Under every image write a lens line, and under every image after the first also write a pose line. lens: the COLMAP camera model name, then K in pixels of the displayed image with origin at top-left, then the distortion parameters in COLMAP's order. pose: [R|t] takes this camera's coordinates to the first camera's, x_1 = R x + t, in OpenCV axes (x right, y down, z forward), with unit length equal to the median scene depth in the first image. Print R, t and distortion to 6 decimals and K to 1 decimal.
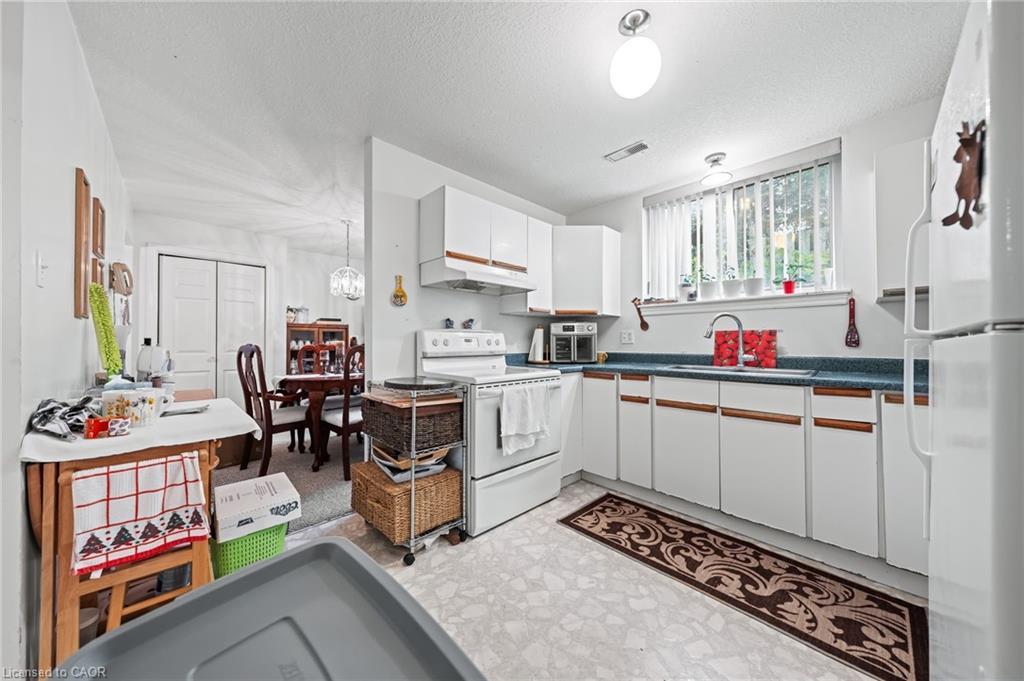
lens RADIAL K [[348.3, 0, 511.1], [0, 348.3, 341.4], [0, 0, 1]] dist [-0.000393, -0.000064]
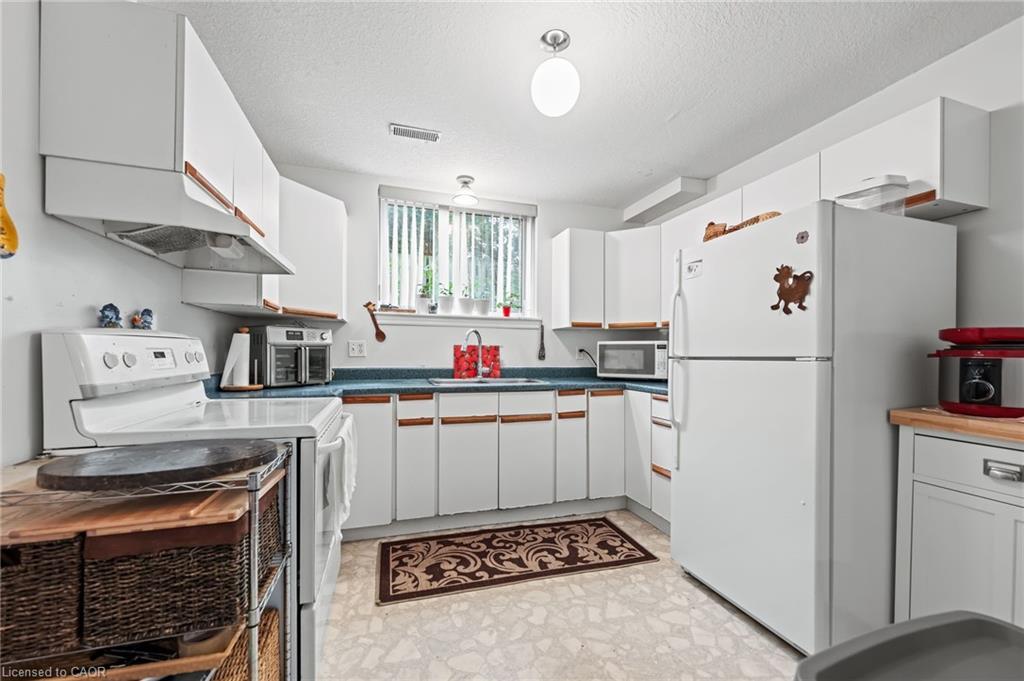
lens RADIAL K [[395.1, 0, 508.7], [0, 395.1, 356.2], [0, 0, 1]] dist [0.000861, -0.000031]
pose [[0.445392, -0.005834, 0.895317, -0.471408], [-0.012515, 0.999841, 0.012741, -0.015719], [-0.895248, -0.016880, 0.445247, 0.386804]]
